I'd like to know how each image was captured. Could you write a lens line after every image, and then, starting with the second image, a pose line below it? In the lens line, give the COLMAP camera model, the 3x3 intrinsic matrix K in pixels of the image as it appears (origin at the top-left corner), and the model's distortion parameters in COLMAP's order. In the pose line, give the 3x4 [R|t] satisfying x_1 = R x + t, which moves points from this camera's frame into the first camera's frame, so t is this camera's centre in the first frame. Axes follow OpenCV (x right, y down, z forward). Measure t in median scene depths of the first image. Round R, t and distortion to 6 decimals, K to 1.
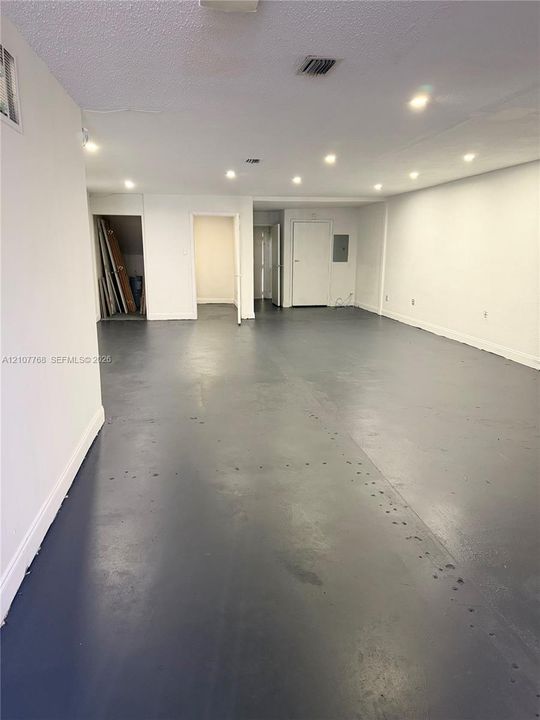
lens RADIAL K [[508.5, 0, 271.4], [0, 508.5, 362.6], [0, 0, 1]] dist [0.024915, -0.035988]
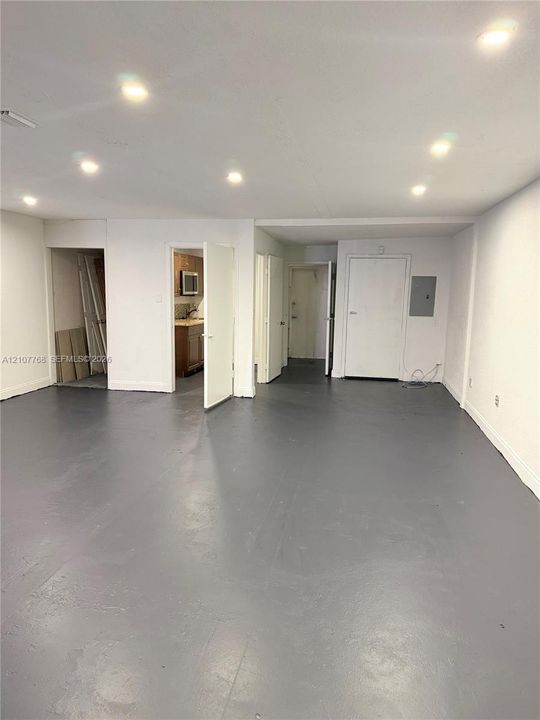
lens RADIAL K [[508.5, 0, 267.8], [0, 508.5, 358.4], [0, 0, 1]] dist [0.024915, -0.035988]
pose [[0.941551, 0.060591, -0.331376, 0.175581], [-0.089160, 0.993434, -0.071690, -0.079345], [0.324856, 0.097045, 0.940771, 0.321150]]
